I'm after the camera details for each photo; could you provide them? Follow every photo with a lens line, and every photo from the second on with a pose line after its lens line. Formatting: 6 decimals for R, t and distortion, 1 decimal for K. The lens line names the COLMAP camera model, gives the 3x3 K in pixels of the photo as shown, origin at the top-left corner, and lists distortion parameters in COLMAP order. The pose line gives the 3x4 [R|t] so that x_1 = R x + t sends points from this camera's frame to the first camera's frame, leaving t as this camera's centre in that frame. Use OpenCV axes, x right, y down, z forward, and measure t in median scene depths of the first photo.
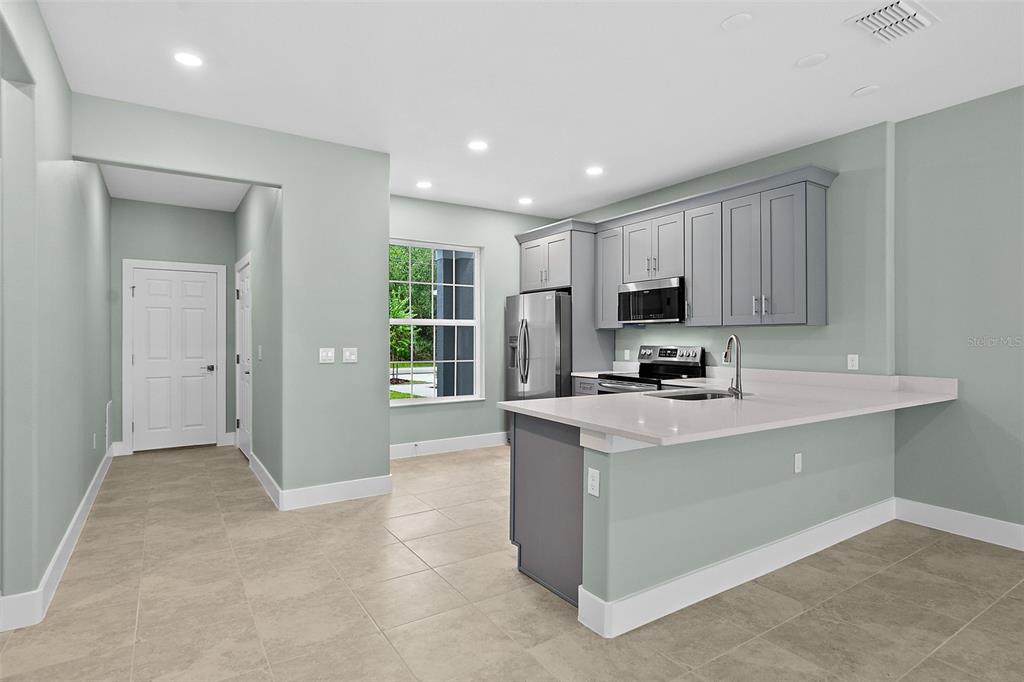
lens RADIAL K [[543.3, 0, 506.0], [0, 543.3, 340.0], [0, 0, 1]] dist [0.000348, 0.000627]
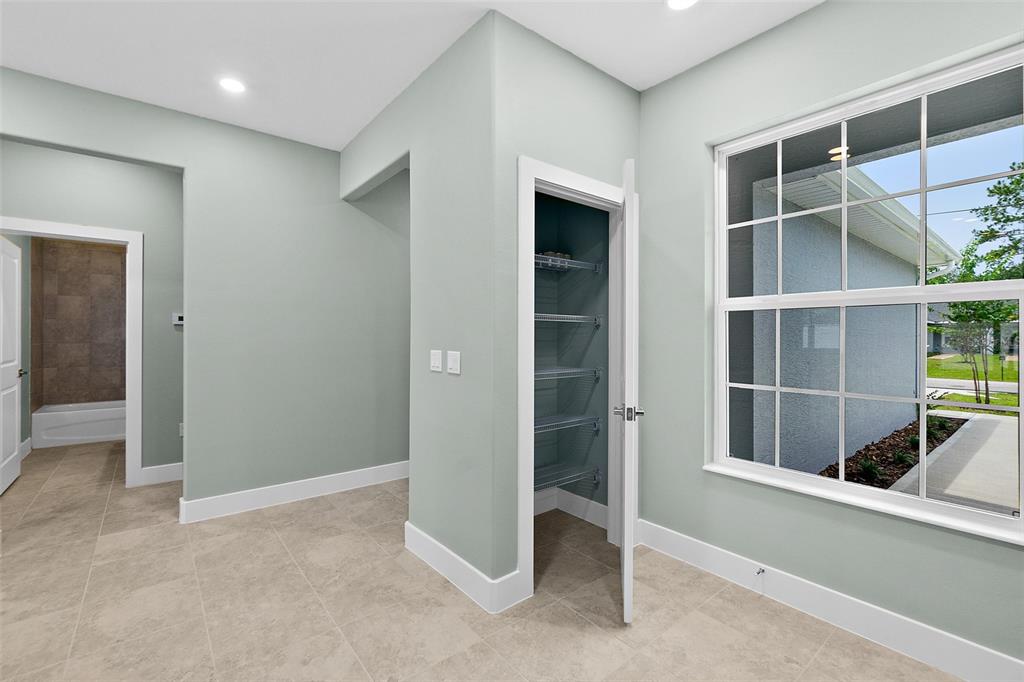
lens RADIAL K [[448.1, 0, 493.2], [0, 448.1, 334.7], [0, 0, 1]] dist [-0.007346, 0.003075]
pose [[0.080990, -0.004122, -0.996706, 0.193917], [-0.005161, 0.999976, -0.004555, -0.002488], [0.996702, 0.005513, 0.080967, 0.754073]]
